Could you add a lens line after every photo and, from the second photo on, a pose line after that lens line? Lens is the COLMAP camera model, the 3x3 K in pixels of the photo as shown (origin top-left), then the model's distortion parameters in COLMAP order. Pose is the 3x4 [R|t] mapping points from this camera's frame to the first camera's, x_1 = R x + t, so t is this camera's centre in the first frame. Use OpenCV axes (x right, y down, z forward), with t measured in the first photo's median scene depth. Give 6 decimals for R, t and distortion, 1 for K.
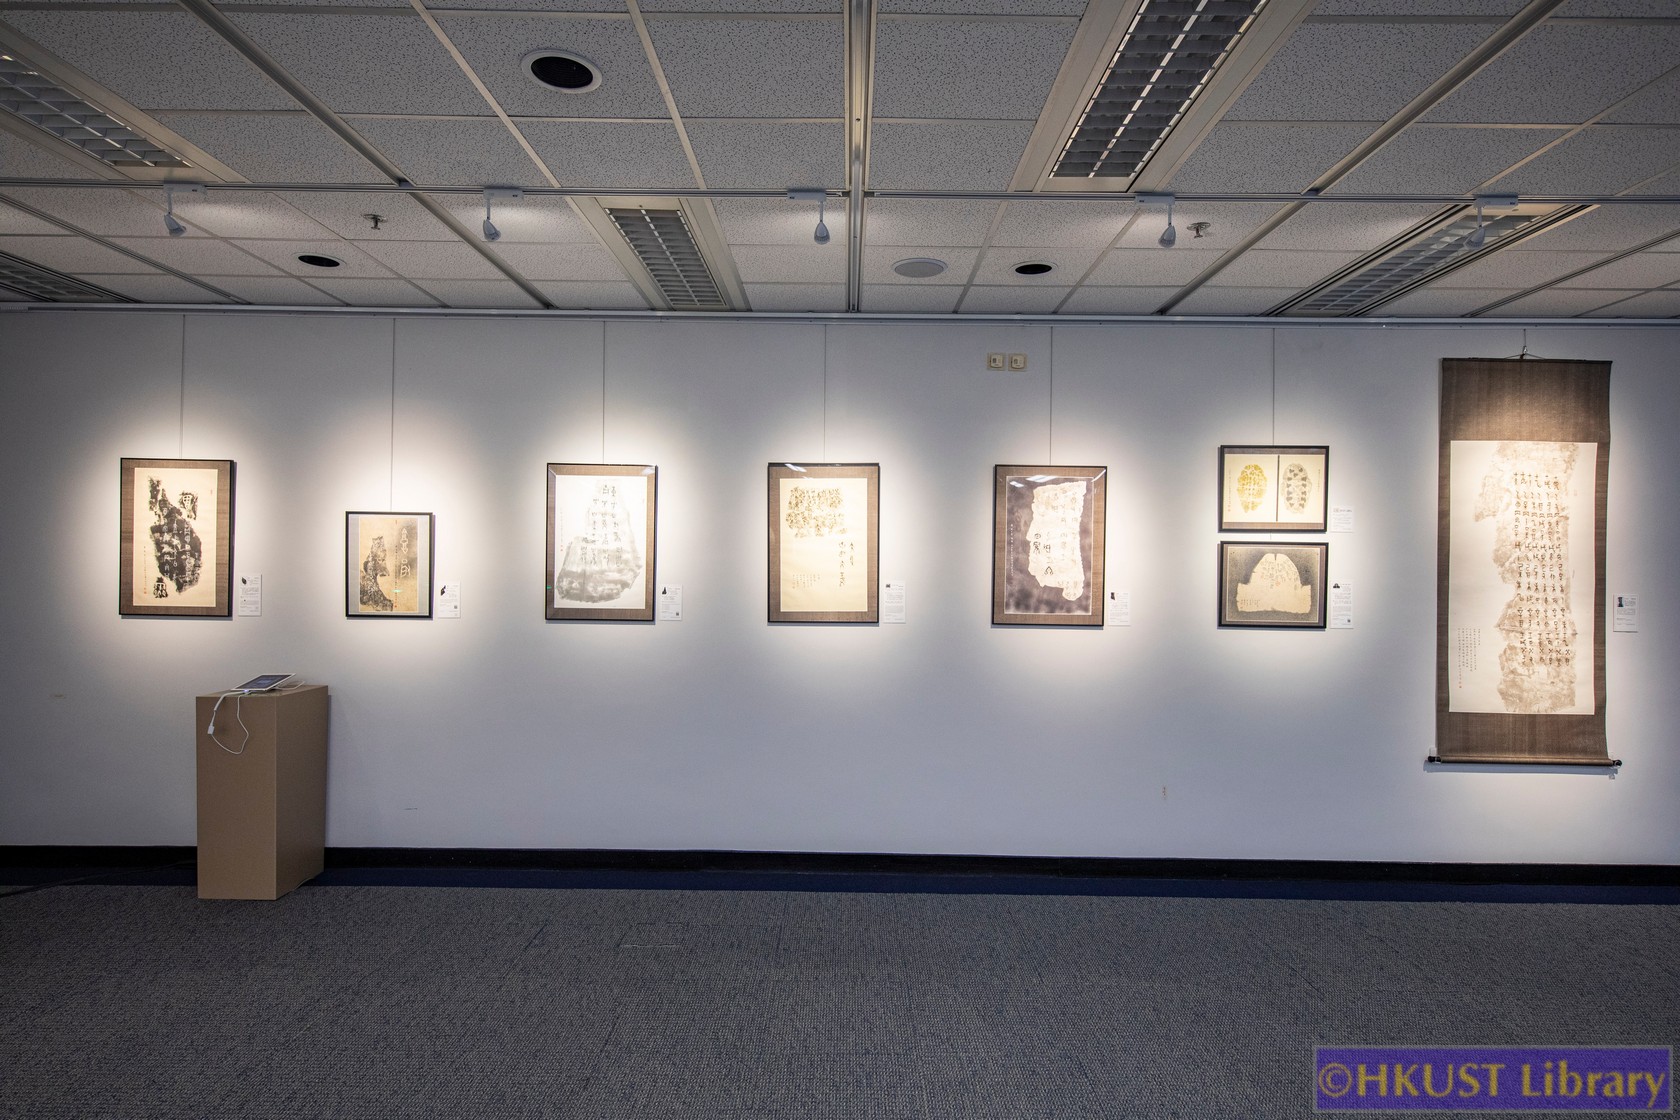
lens RADIAL K [[901.2, 0, 852.4], [0, 901.2, 552.8], [0, 0, 1]] dist [0.010280, -0.000063]
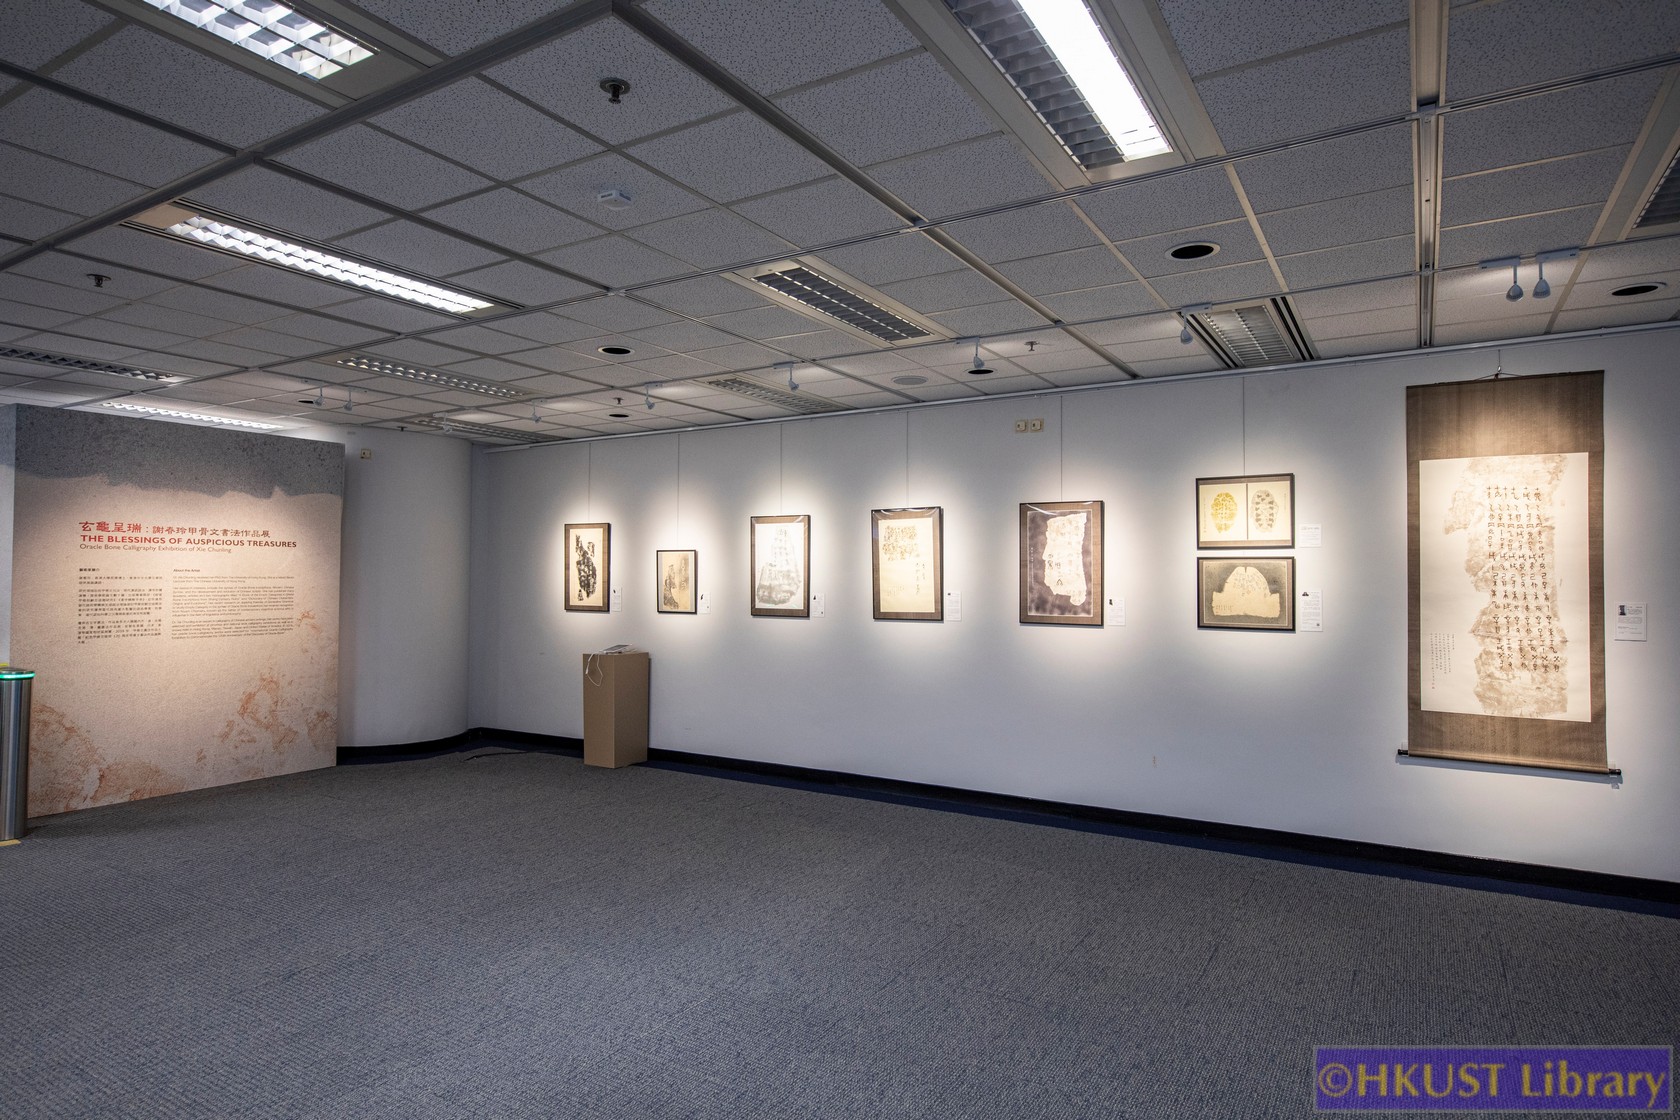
lens RADIAL K [[901.2, 0, 850.6], [0, 901.2, 554.4], [0, 0, 1]] dist [0.010280, -0.000063]
pose [[0.862680, -0.022186, -0.505262, 0.613395], [0.013165, 0.999684, -0.021419, 0.003156], [0.505578, 0.011826, 0.862700, -0.280237]]
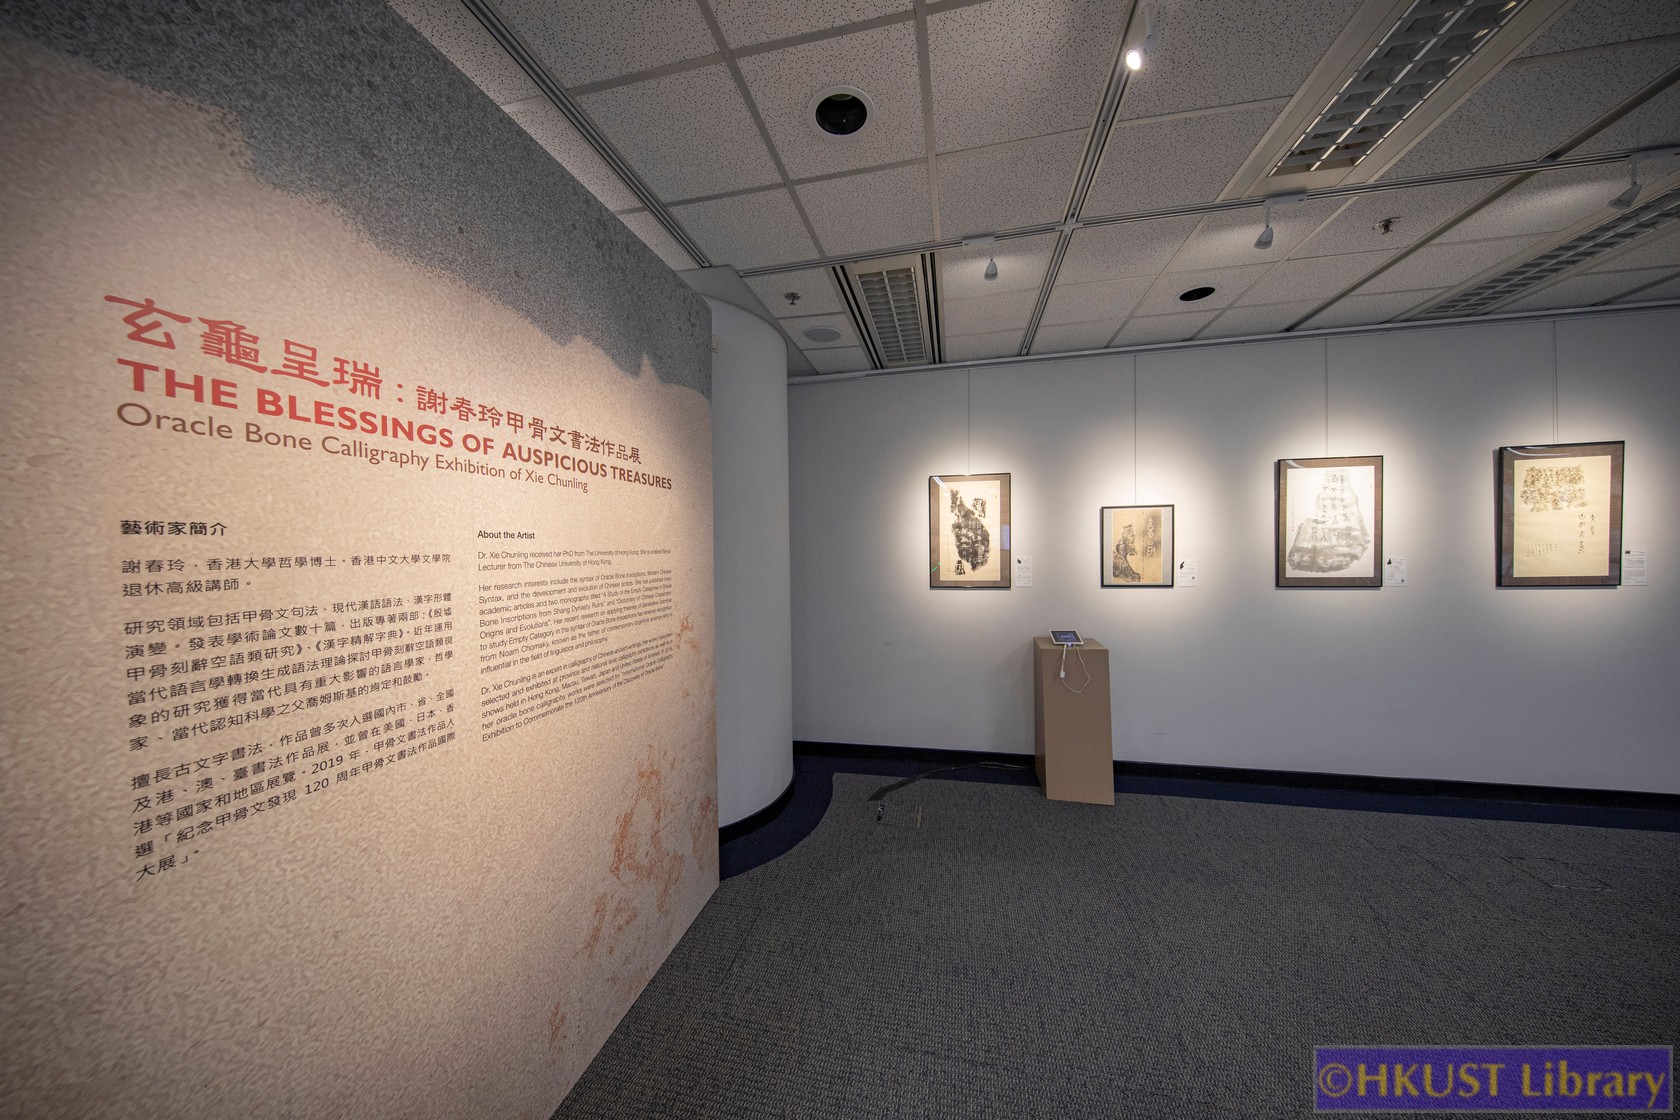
lens RADIAL K [[527.0, 0, 859.9], [0, 527.0, 555.0], [0, 0, 1]] dist [0.001668, -0.002517]
pose [[0.977305, -0.026287, -0.210200, -0.745926], [0.032131, 0.999185, 0.024434, -0.005645], [0.209387, -0.030633, 0.977353, 0.176170]]
